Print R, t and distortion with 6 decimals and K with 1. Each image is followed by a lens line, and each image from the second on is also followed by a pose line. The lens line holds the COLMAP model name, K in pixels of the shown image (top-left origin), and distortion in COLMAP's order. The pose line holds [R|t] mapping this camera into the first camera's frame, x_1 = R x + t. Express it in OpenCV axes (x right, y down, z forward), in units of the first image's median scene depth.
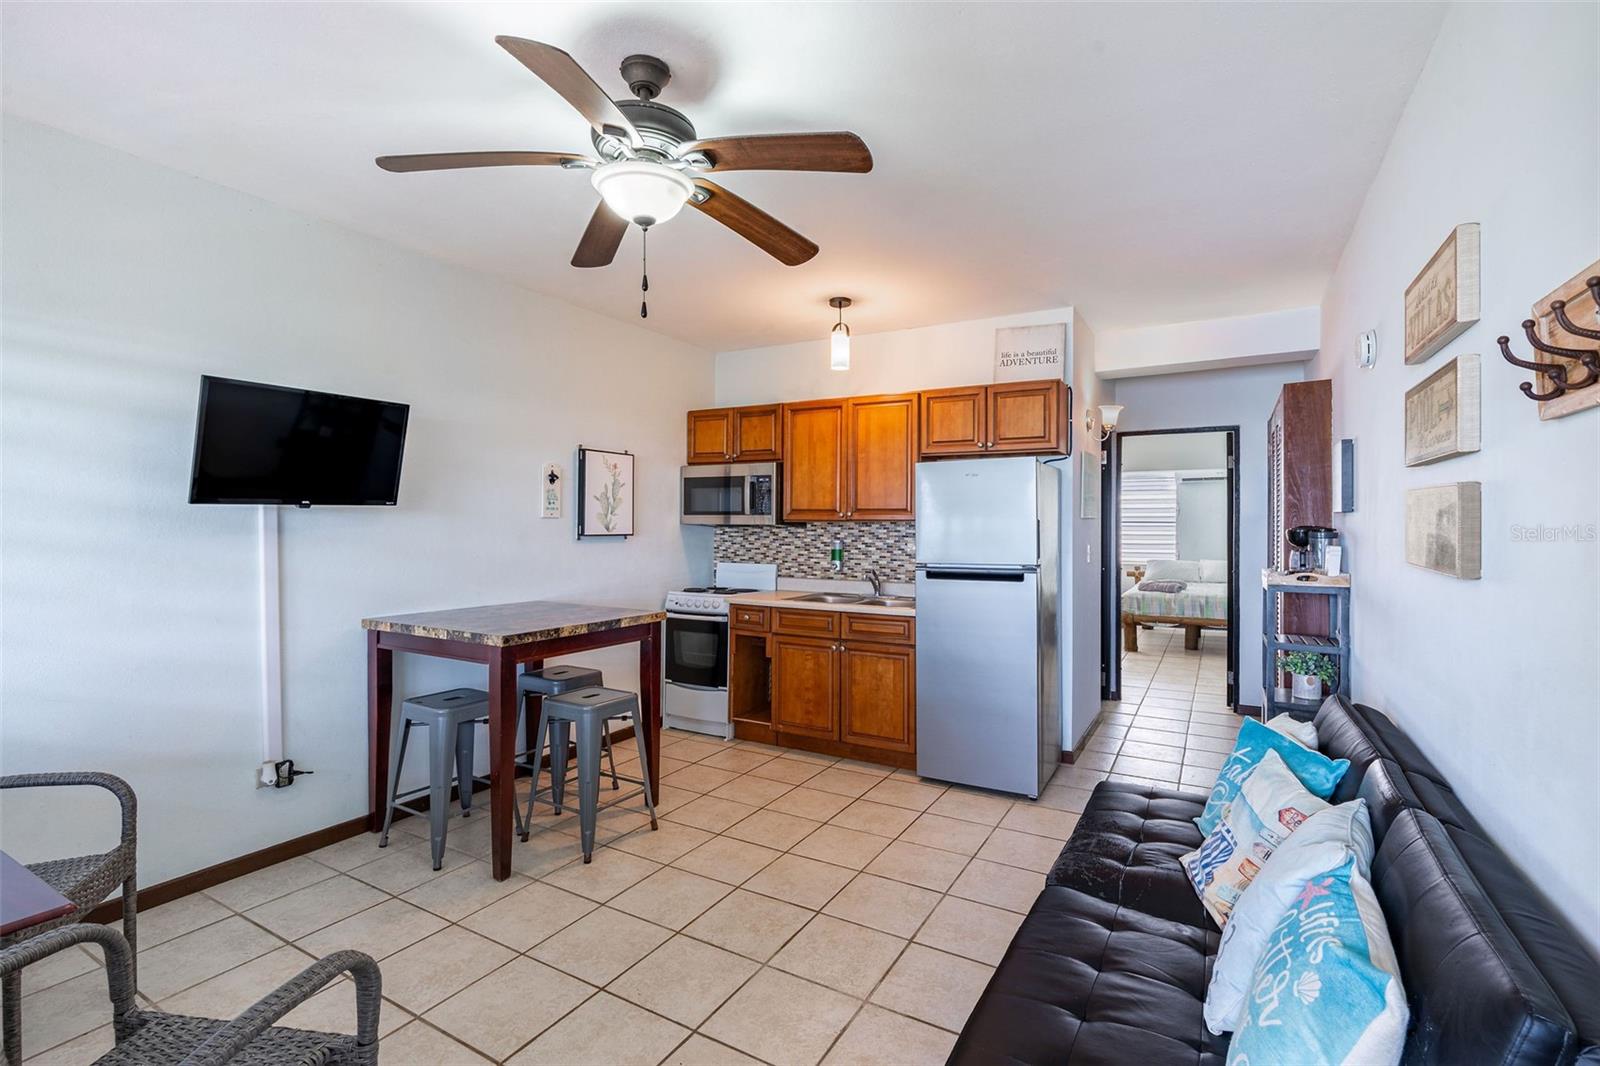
lens RADIAL K [[706.9, 0, 800.0], [0, 706.9, 533.0], [0, 0, 1]] dist [0.000622, -0.000013]
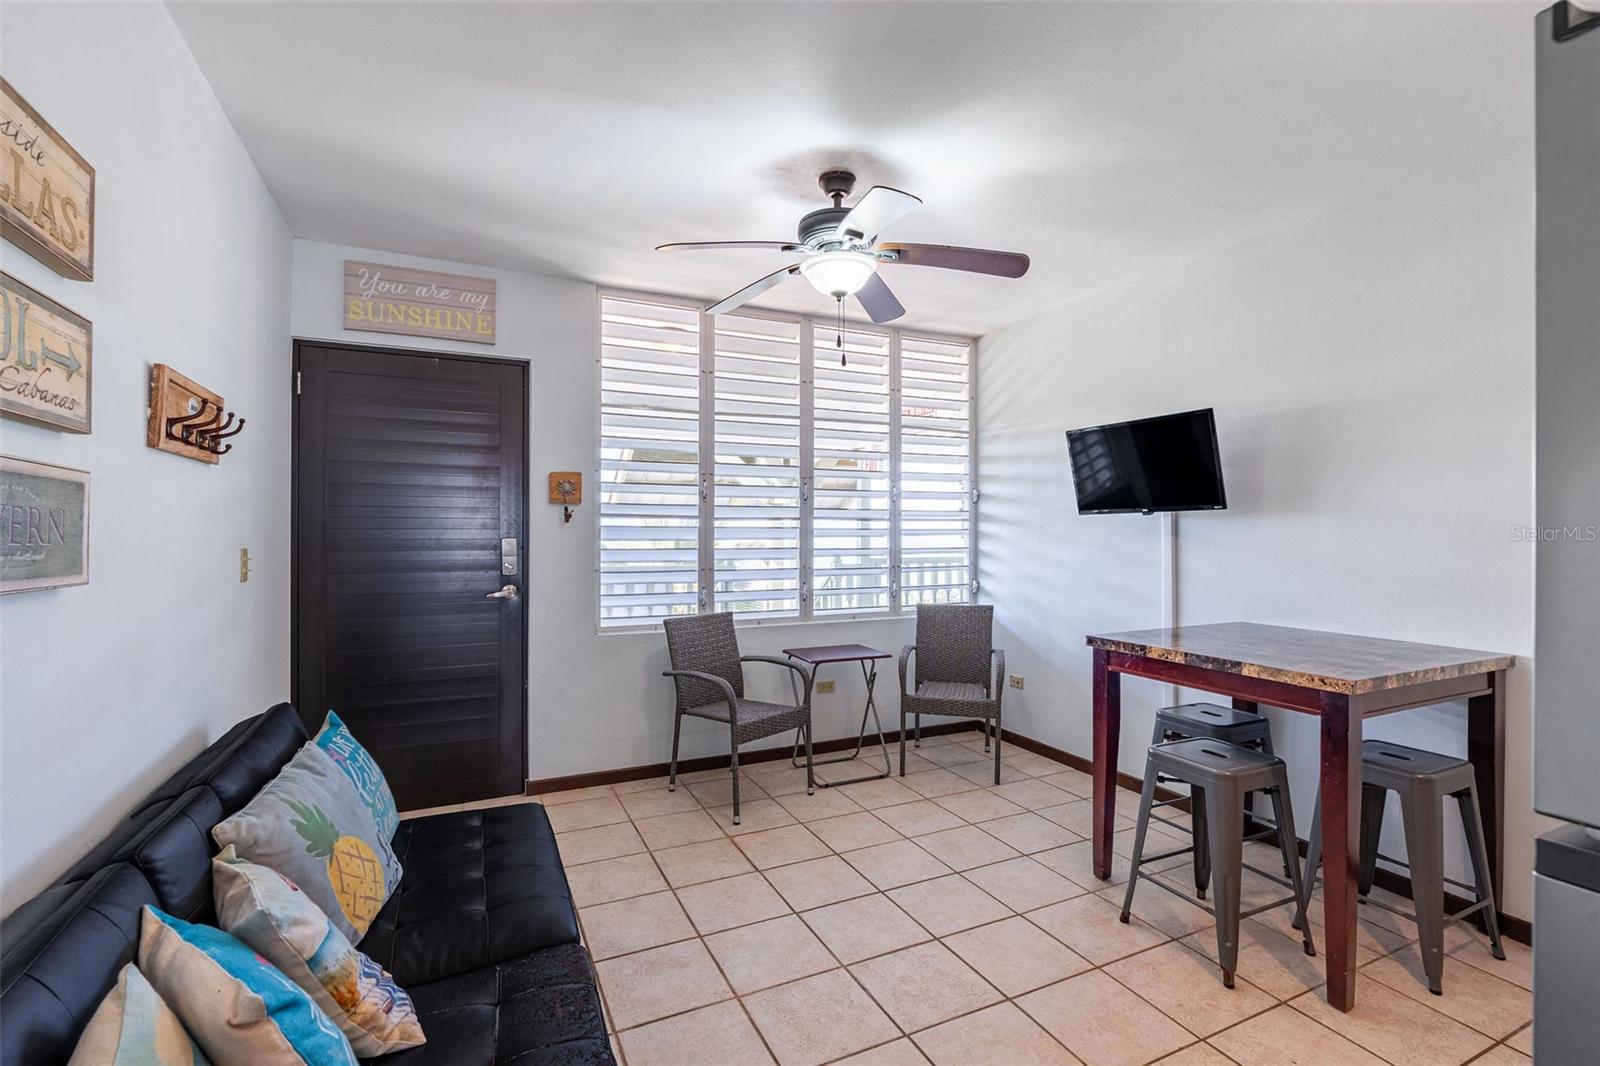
lens RADIAL K [[742.2, 0, 750.7], [0, 742.2, 544.2], [0, 0, 1]] dist [-0.001634, 0.000020]
pose [[-0.608502, 0.019498, -0.793312, 0.429700], [-0.002751, 0.999640, 0.026679, -0.009021], [0.793547, 0.018417, -0.608230, 0.737279]]
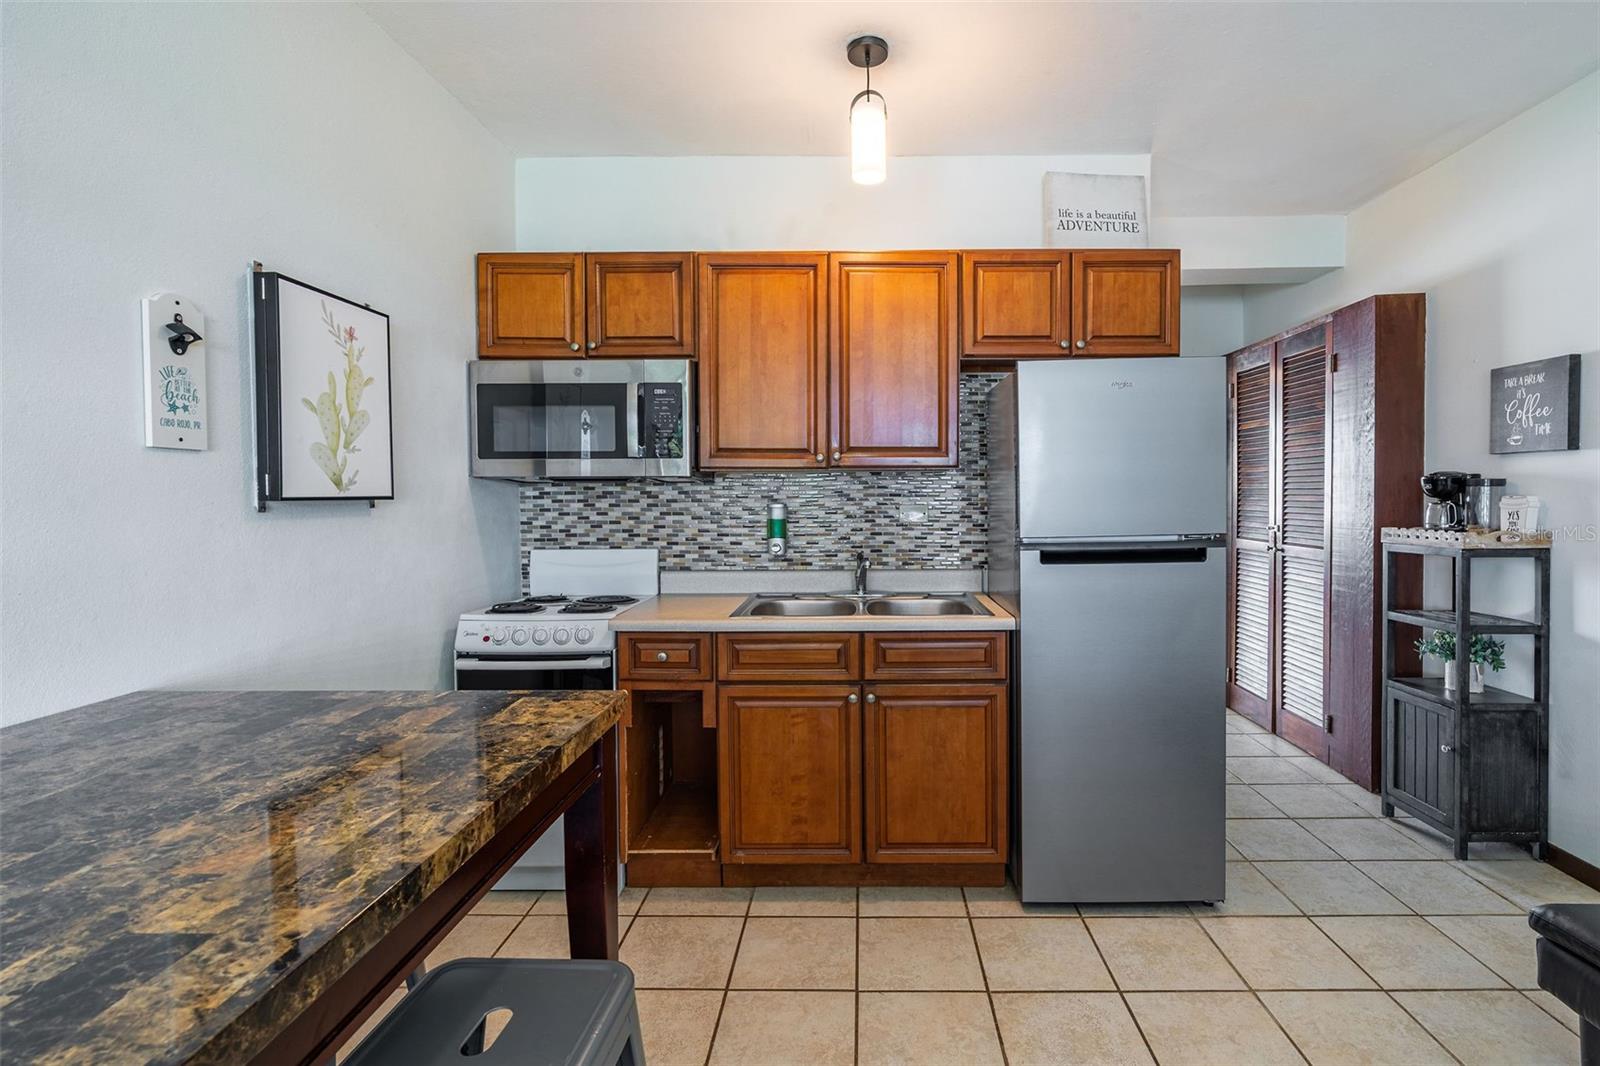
lens RADIAL K [[746.0, 0, 832.0], [0, 746.0, 521.8], [0, 0, 1]] dist [-0.001832, 0.000092]
pose [[0.879790, -0.028158, 0.474528, -0.210932], [0.015690, 0.999420, 0.030214, 0.007452], [-0.475104, -0.019137, 0.879722, 0.448309]]
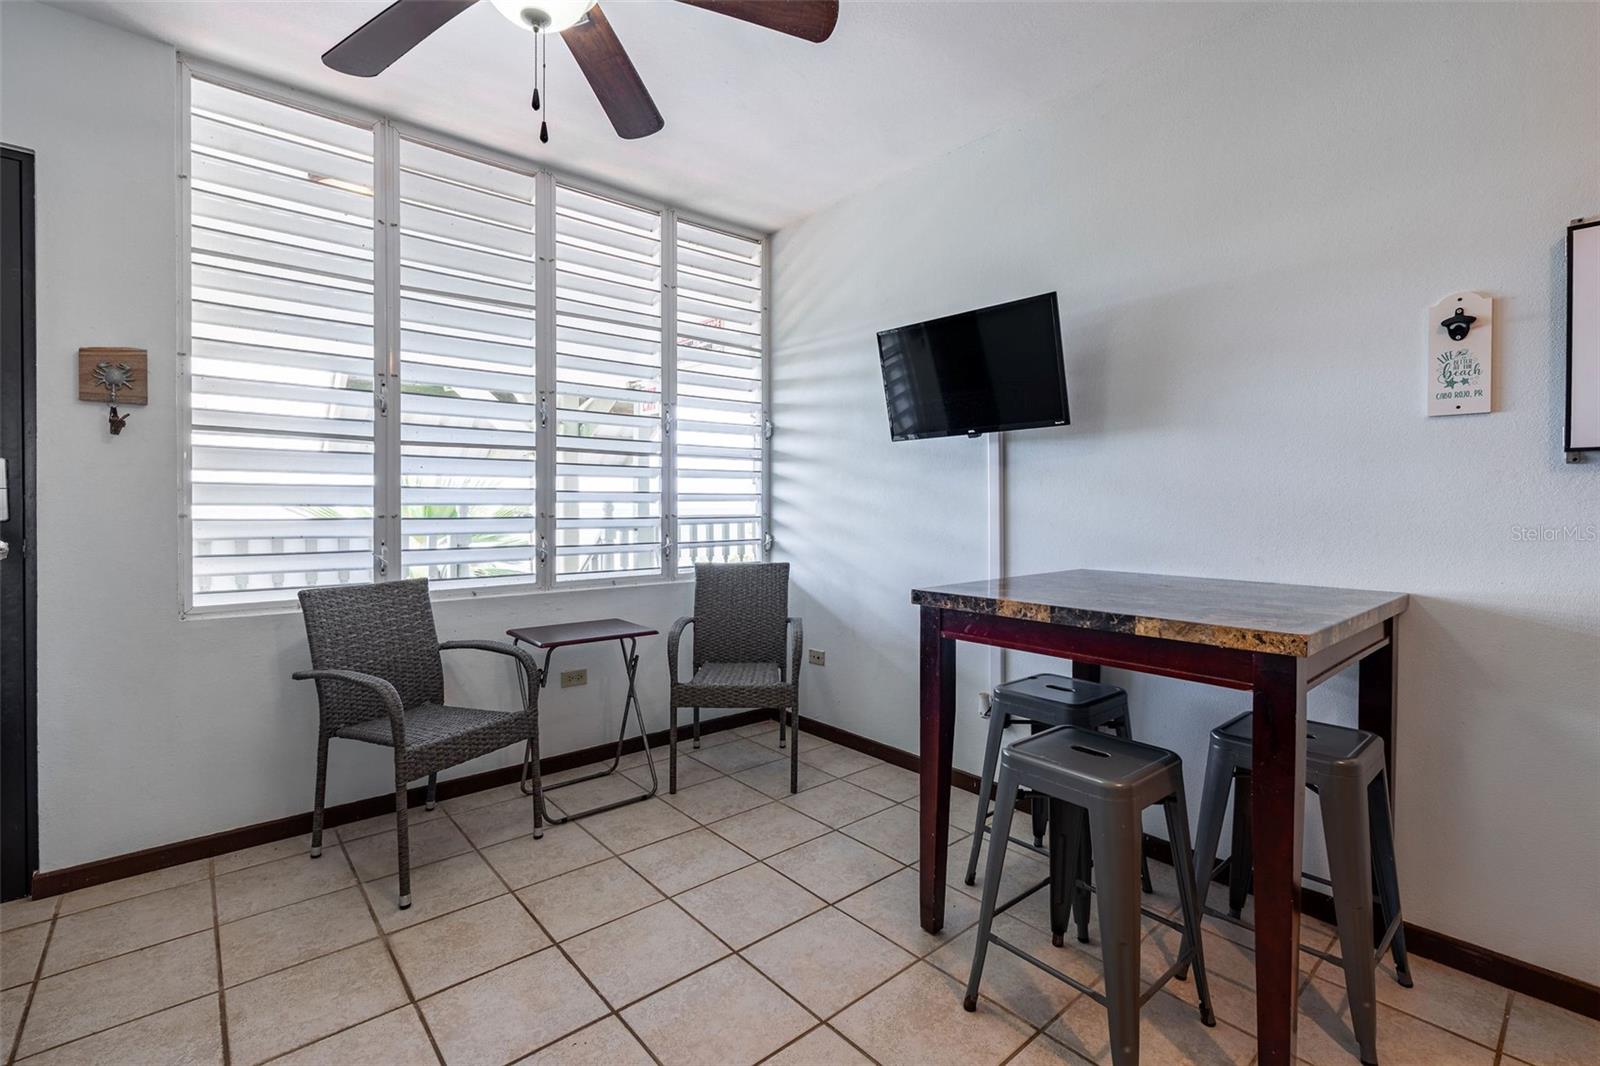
lens RADIAL K [[735.4, 0, 794.7], [0, 735.4, 508.8], [0, 0, 1]] dist [-0.001304, -0.000201]
pose [[-0.329719, 0.000880, -0.944079, 0.196621], [-0.011202, 0.999926, 0.004844, 0.034940], [0.944013, 0.012172, -0.329685, 0.659674]]
